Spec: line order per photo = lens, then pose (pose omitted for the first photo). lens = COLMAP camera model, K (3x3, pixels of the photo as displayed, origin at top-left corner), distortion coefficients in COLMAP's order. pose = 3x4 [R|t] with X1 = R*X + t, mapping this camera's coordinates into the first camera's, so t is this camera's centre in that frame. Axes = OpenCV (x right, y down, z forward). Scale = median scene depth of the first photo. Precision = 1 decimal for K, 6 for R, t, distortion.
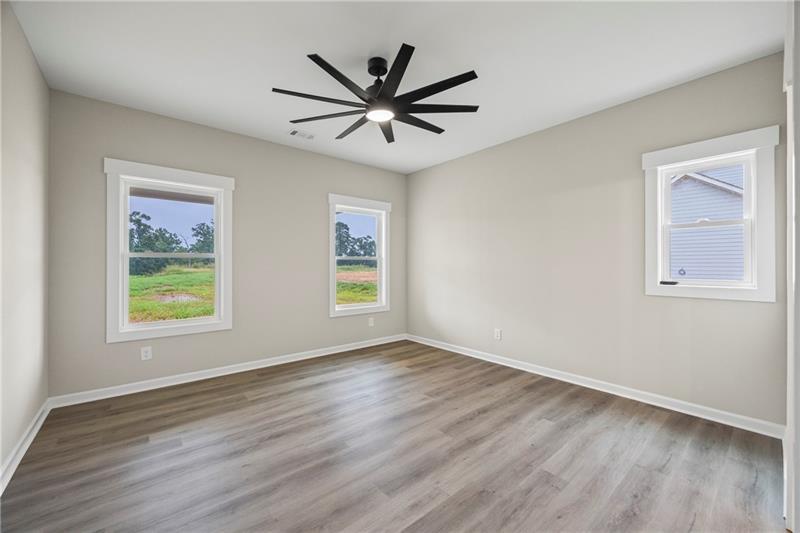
lens RADIAL K [[315.7, 0, 392.0], [0, 315.7, 268.5], [0, 0, 1]] dist [-0.004400, 0.000701]
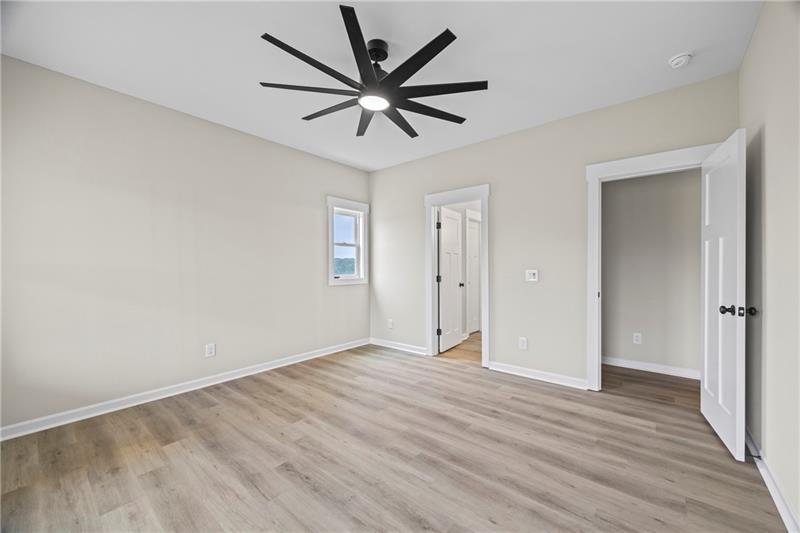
lens RADIAL K [[315.7, 0, 404.8], [0, 315.7, 268.9], [0, 0, 1]] dist [-0.004400, 0.000701]
pose [[-0.201373, -0.004721, 0.979503, -0.735969], [0.011415, 0.999909, 0.007166, -0.006322], [-0.979448, 0.012624, -0.201300, 0.846466]]
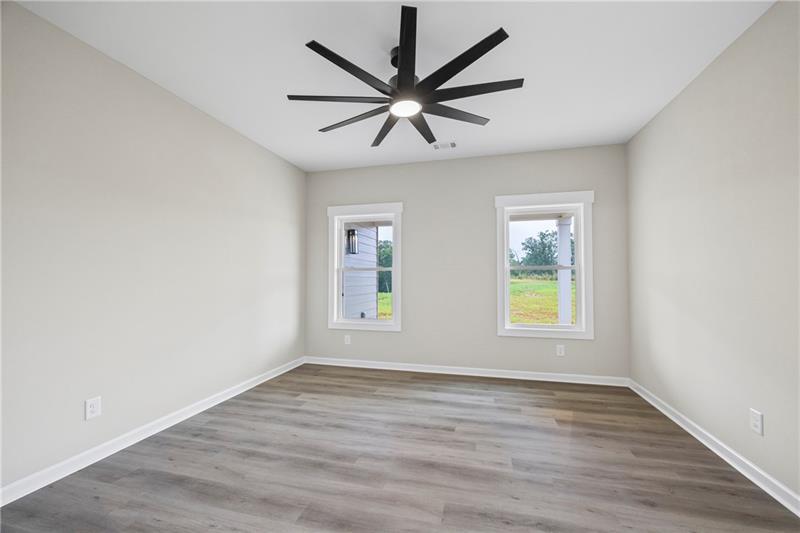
lens RADIAL K [[315.7, 0, 402.2], [0, 315.7, 273.3], [0, 0, 1]] dist [-0.004400, 0.000701]
pose [[0.593870, -0.010227, -0.804496, 0.510205], [-0.005105, 0.999851, -0.016479, -0.005801], [0.804545, 0.013893, 0.593729, 0.363129]]
